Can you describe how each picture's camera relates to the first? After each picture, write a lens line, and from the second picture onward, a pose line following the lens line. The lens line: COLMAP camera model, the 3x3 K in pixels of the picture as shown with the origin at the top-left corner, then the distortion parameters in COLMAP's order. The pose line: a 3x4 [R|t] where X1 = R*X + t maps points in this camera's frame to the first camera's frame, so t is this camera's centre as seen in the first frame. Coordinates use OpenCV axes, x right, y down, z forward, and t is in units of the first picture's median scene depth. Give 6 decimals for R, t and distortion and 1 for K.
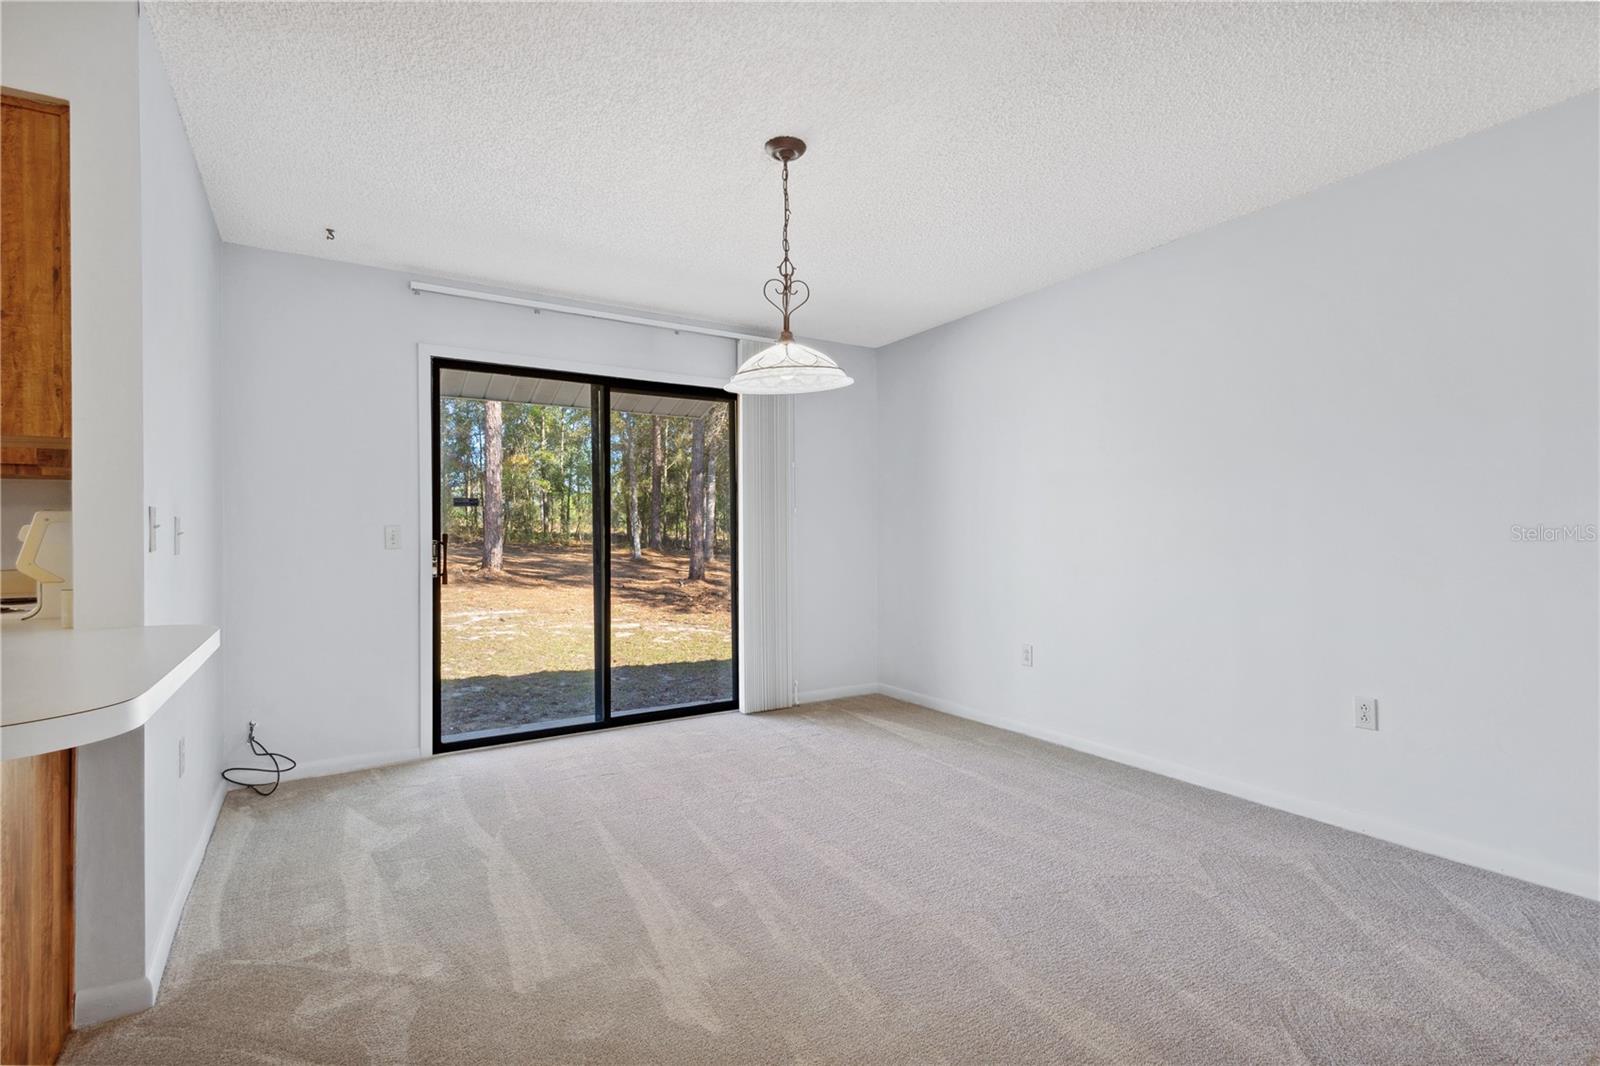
lens RADIAL K [[742.7, 0, 800.0], [0, 742.7, 533.0], [0, 0, 1]] dist [0.003539, -0.000006]
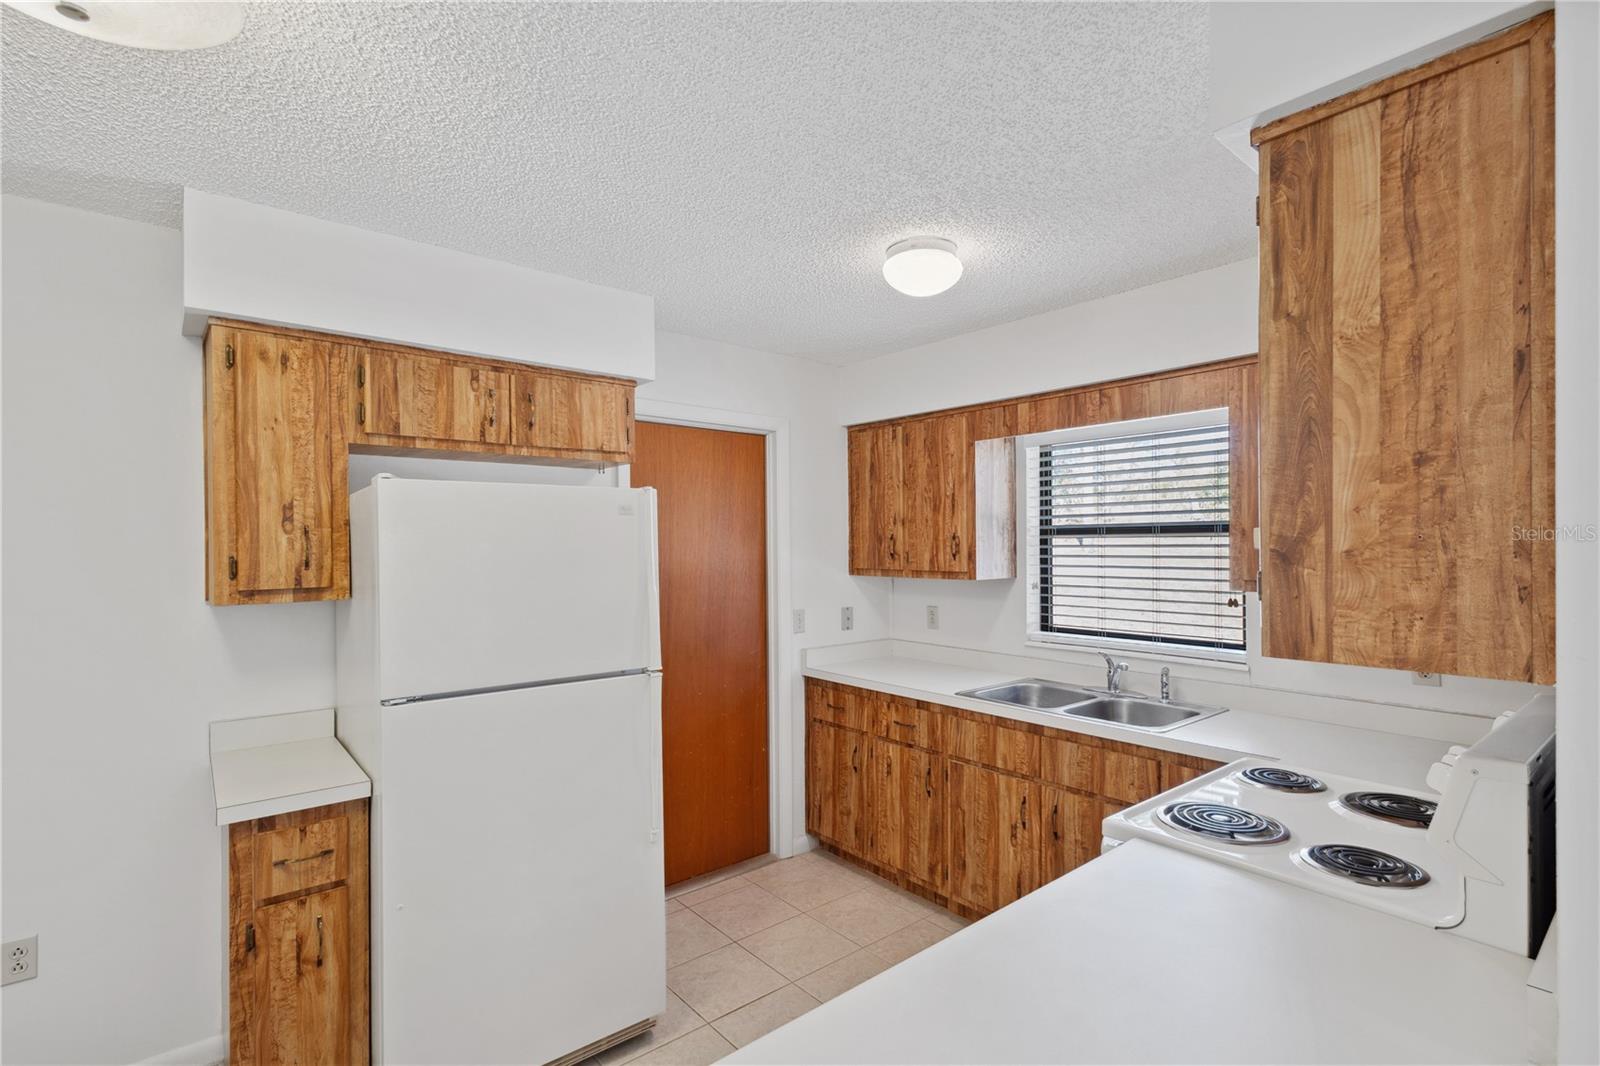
lens RADIAL K [[752.0, 0, 808.3], [0, 752.0, 543.3], [0, 0, 1]] dist [0.015108, -0.004685]
pose [[0.137961, 0.006910, -0.990414, -0.511298], [0.005595, 0.999954, 0.007755, -0.212731], [0.990422, -0.006611, 0.137916, 0.415830]]
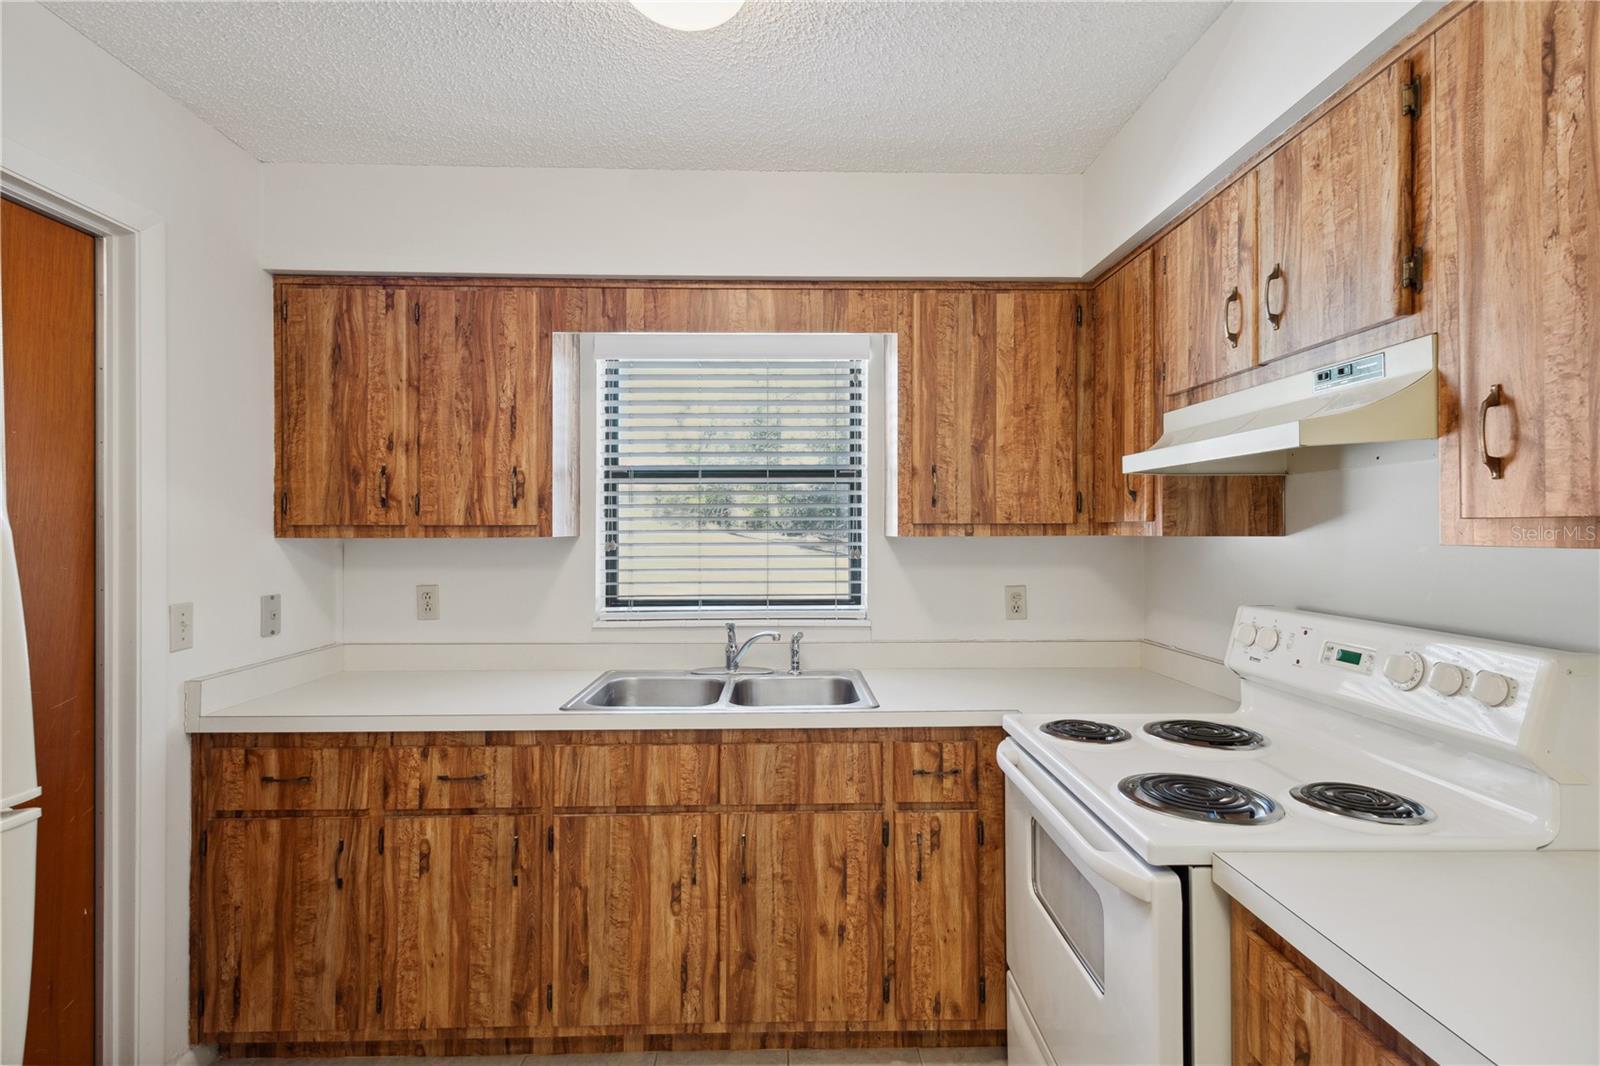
lens RADIAL K [[753.1, 0, 797.8], [0, 753.1, 522.4], [0, 0, 1]] dist [0.010318, -0.000371]
pose [[0.857687, 0.001883, -0.514168, -1.255111], [-0.004347, 0.999984, -0.003588, -0.130900], [0.514153, 0.005313, 0.857682, 0.222412]]
